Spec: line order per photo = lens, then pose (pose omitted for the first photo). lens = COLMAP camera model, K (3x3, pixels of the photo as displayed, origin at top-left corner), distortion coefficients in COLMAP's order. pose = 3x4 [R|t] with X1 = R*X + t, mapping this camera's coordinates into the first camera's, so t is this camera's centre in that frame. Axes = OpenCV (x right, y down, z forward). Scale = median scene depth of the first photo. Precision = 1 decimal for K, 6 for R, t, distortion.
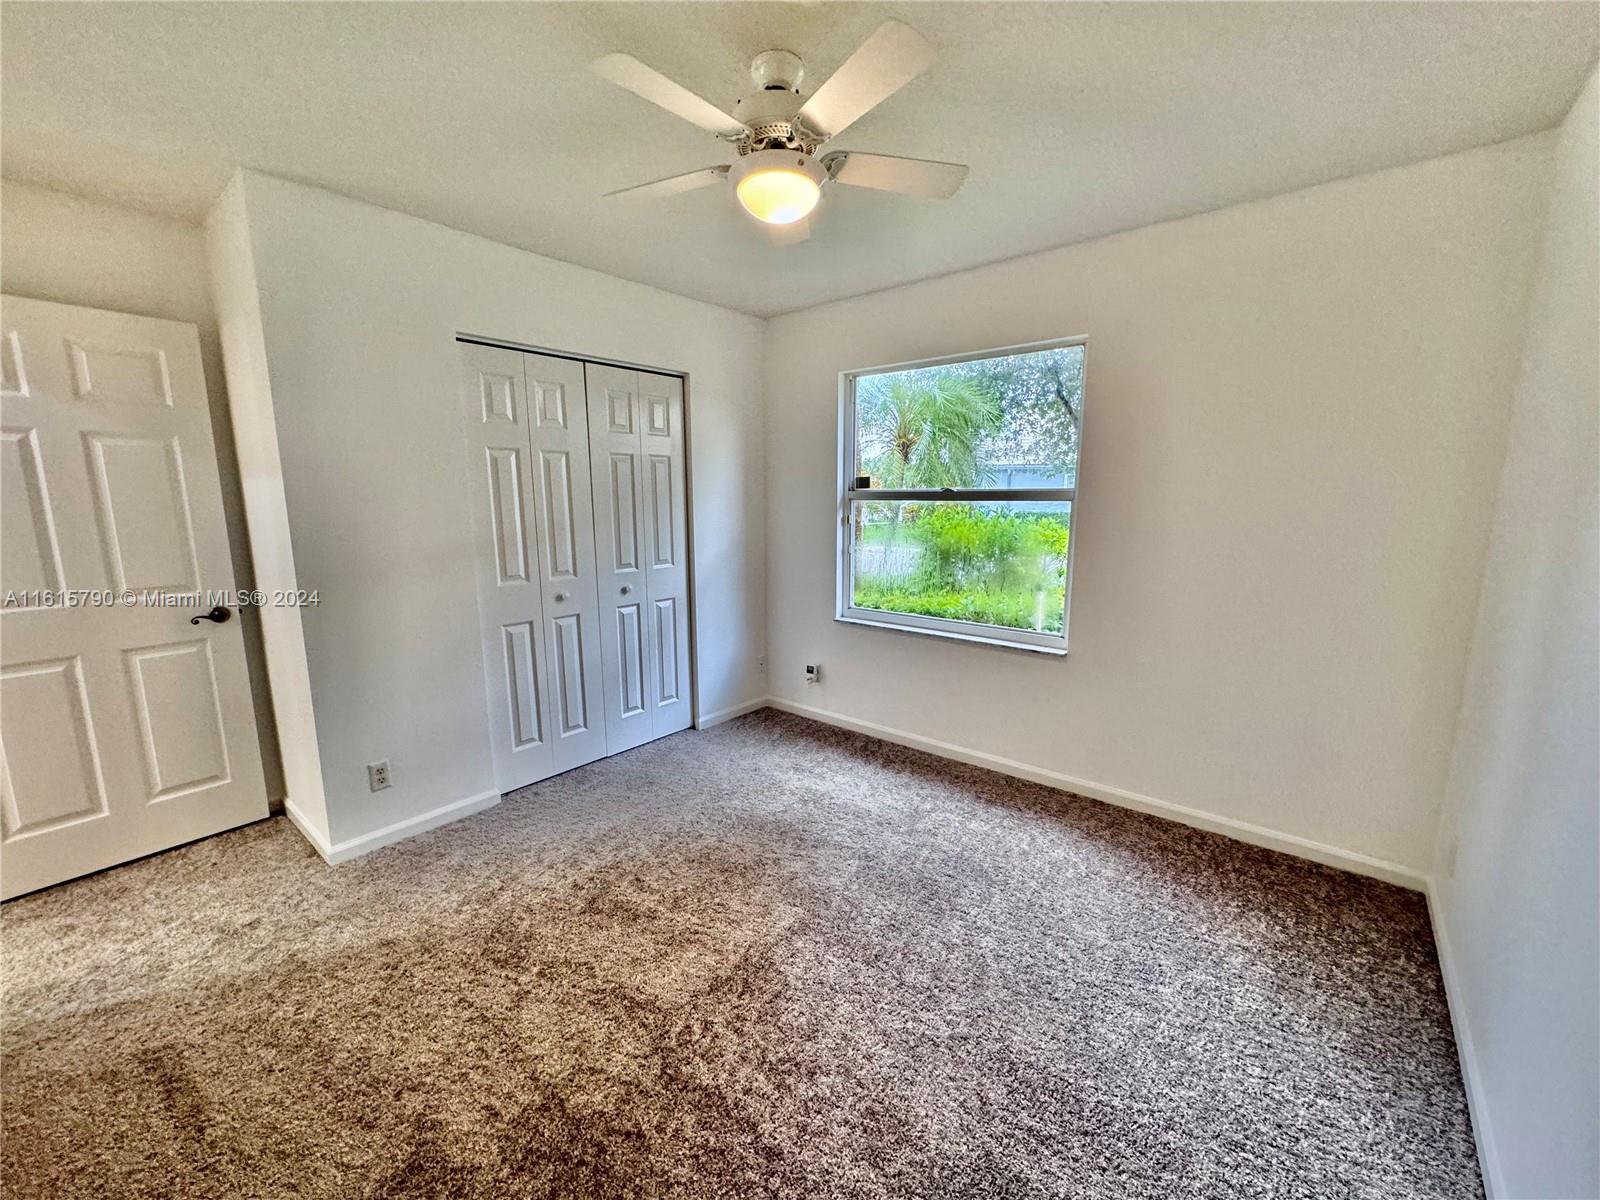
lens RADIAL K [[640.6, 0, 797.3], [0, 640.6, 599.9], [0, 0, 1]] dist [0.003098, -0.000940]
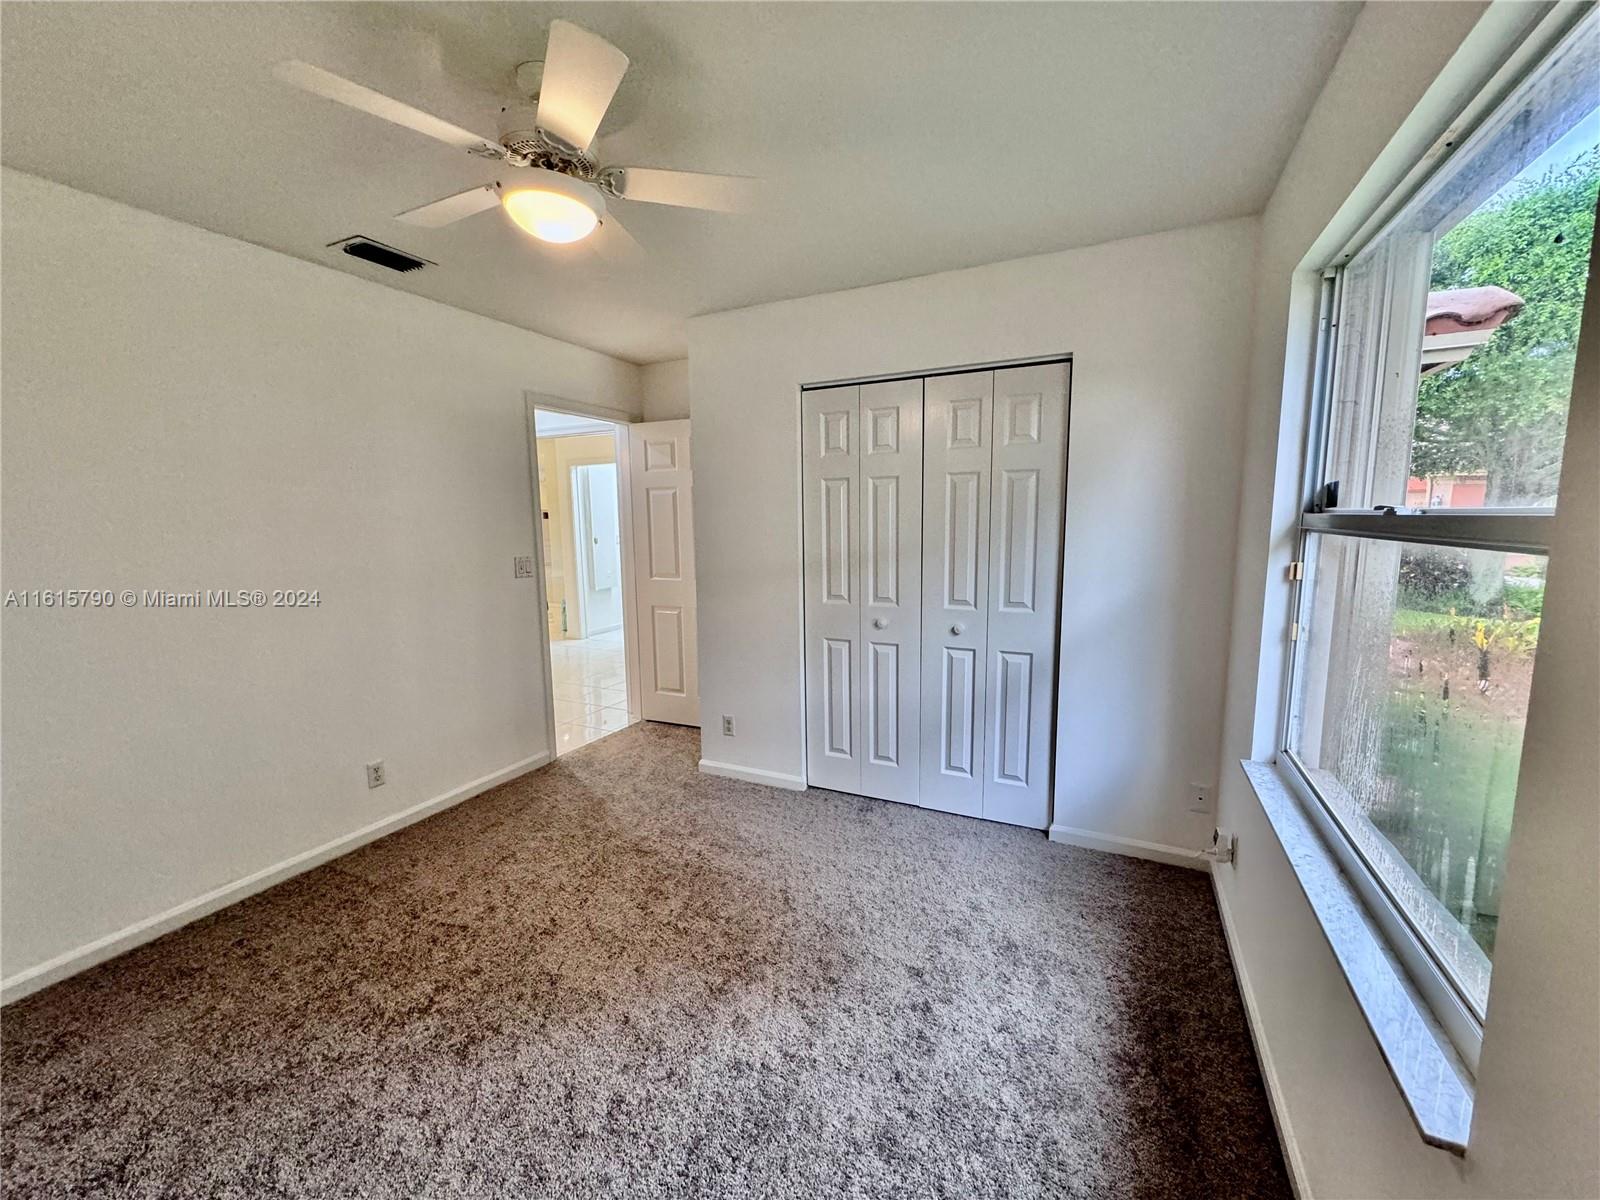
lens RADIAL K [[640.6, 0, 799.3], [0, 640.6, 600.9], [0, 0, 1]] dist [0.003098, -0.000940]
pose [[0.244943, 0.128230, -0.961020, 0.535449], [-0.146480, 0.984732, 0.094059, -0.111574], [0.958408, 0.117731, 0.259987, 0.606876]]
